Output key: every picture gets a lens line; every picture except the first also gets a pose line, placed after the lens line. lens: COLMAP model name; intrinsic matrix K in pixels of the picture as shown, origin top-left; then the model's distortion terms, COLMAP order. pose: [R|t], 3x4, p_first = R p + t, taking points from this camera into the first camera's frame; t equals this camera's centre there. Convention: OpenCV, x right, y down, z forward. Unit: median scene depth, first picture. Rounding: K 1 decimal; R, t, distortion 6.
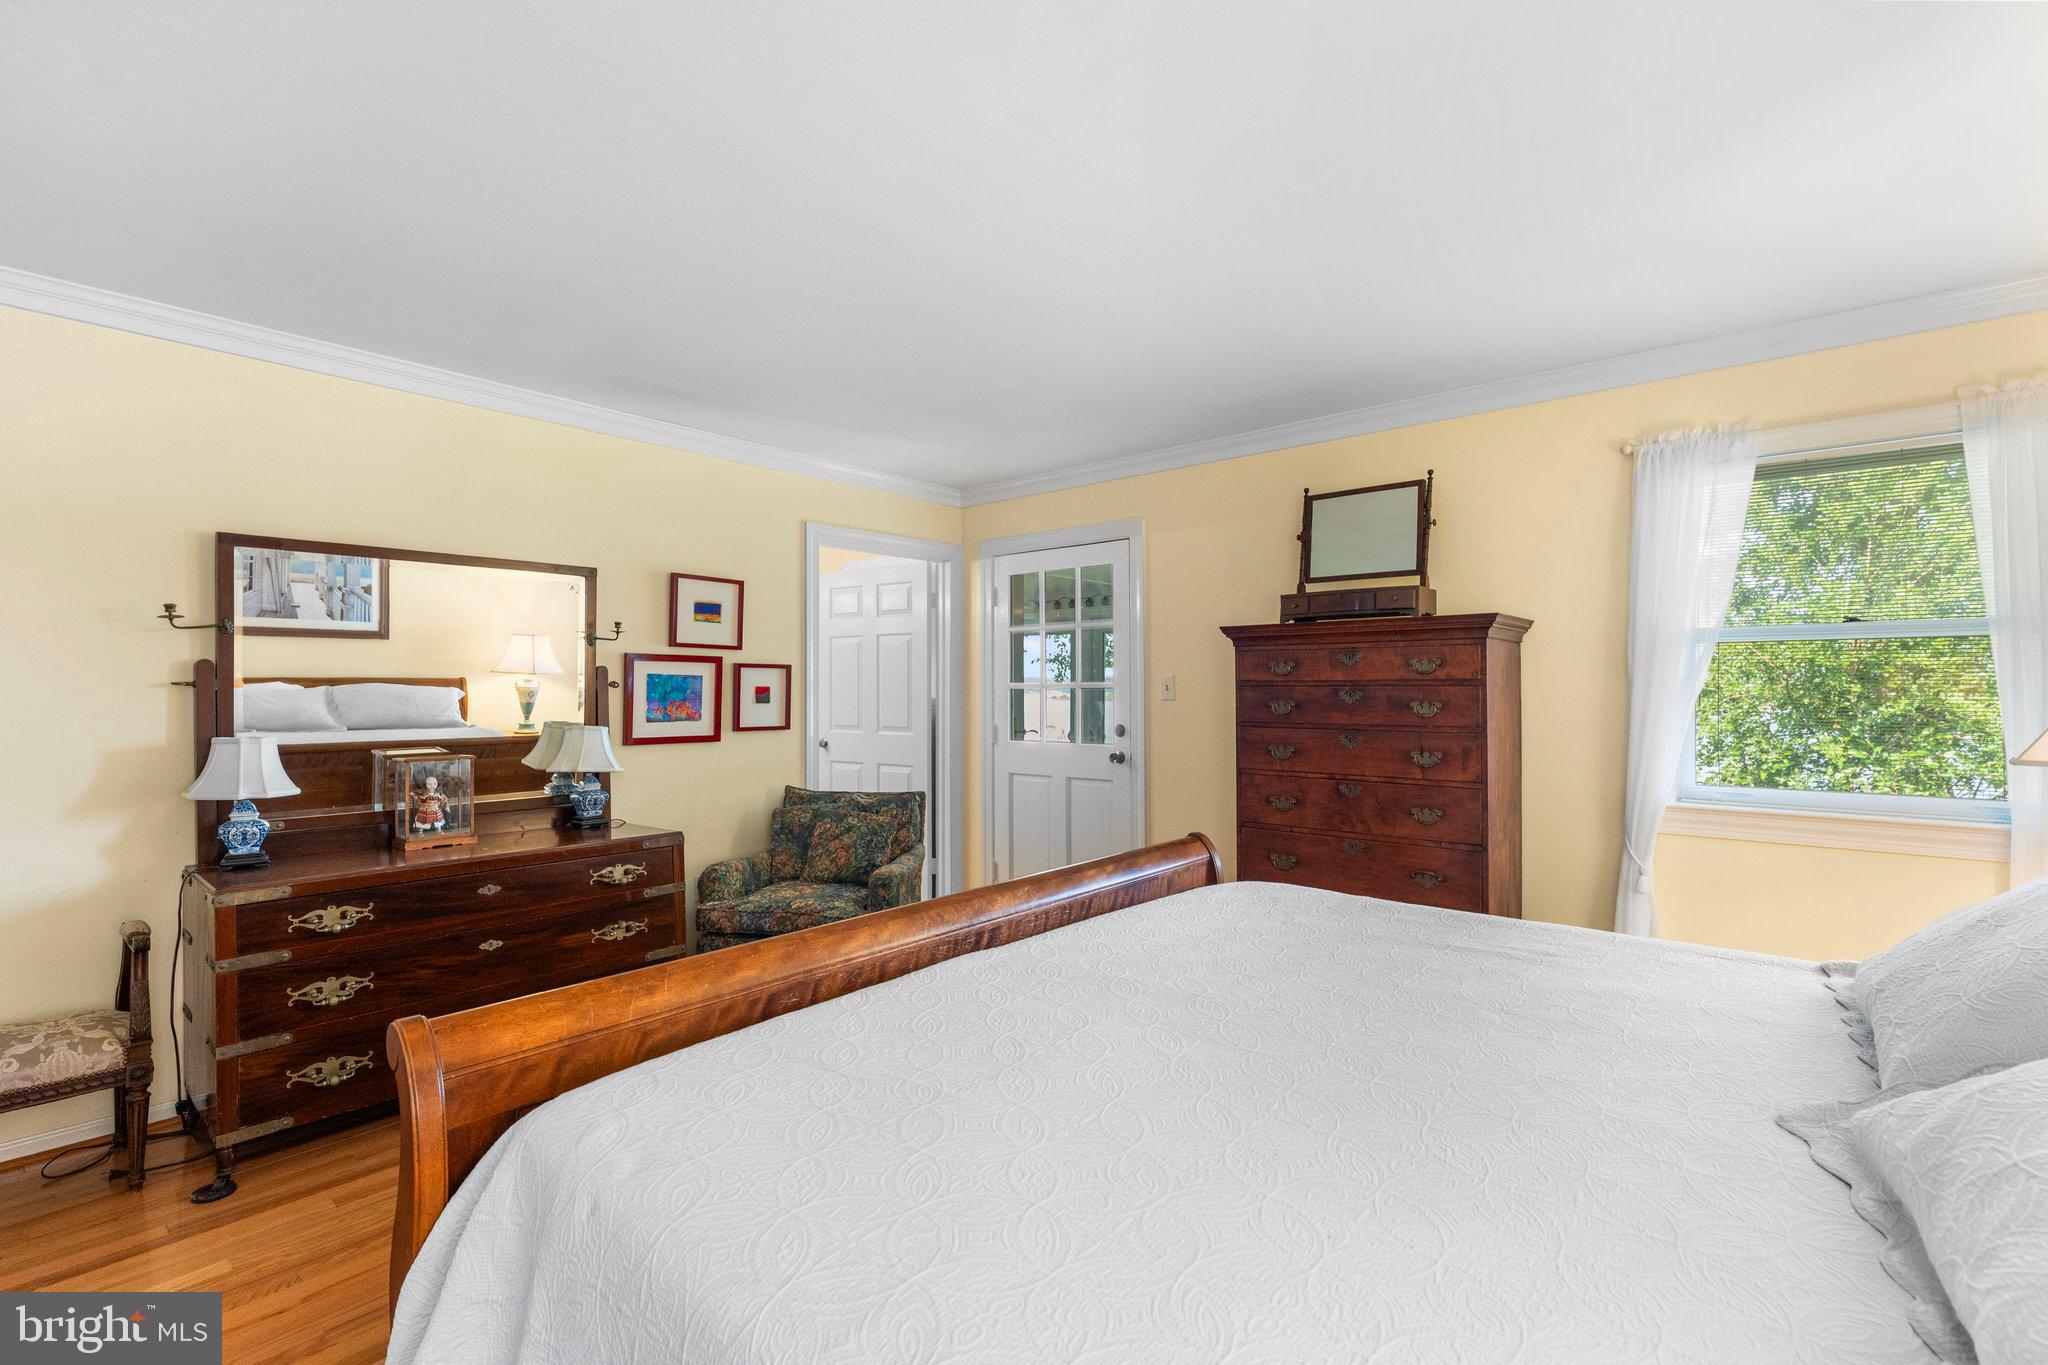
lens RADIAL K [[902.5, 0, 1024.0], [0, 902.5, 682.5], [0, 0, 1]] dist [-0.000303, 0.000199]
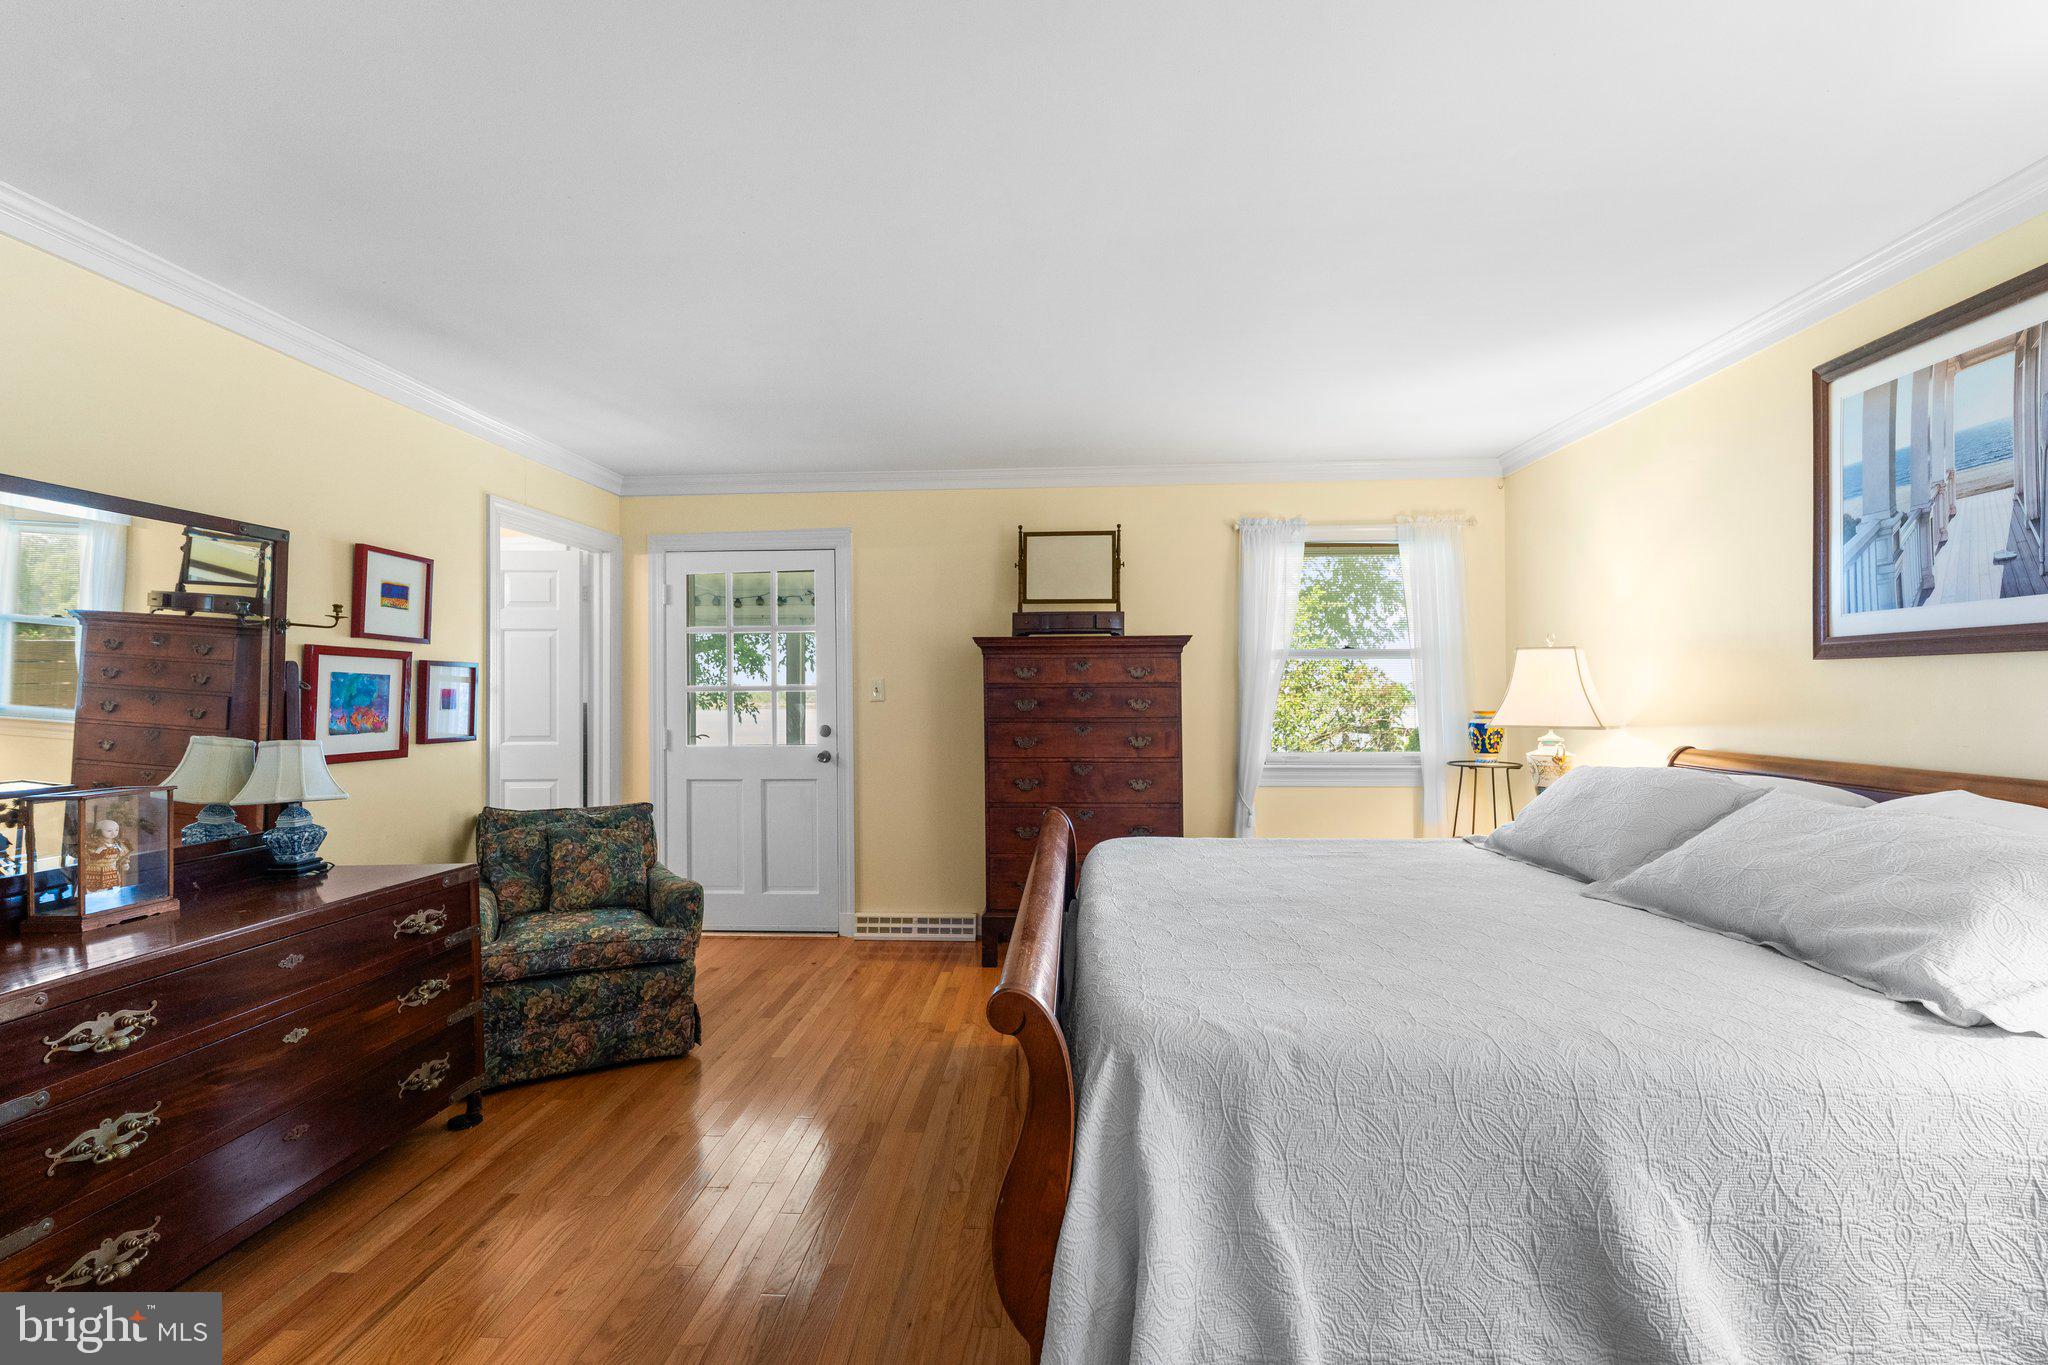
lens RADIAL K [[886.7, 0, 1034.7], [0, 886.7, 680.4], [0, 0, 1]] dist [-0.000498, 0.000066]
pose [[0.800240, 0.005292, 0.599657, -0.403791], [-0.000194, 0.999963, -0.008566, 0.003906], [-0.599680, 0.006738, 0.800212, 0.037166]]
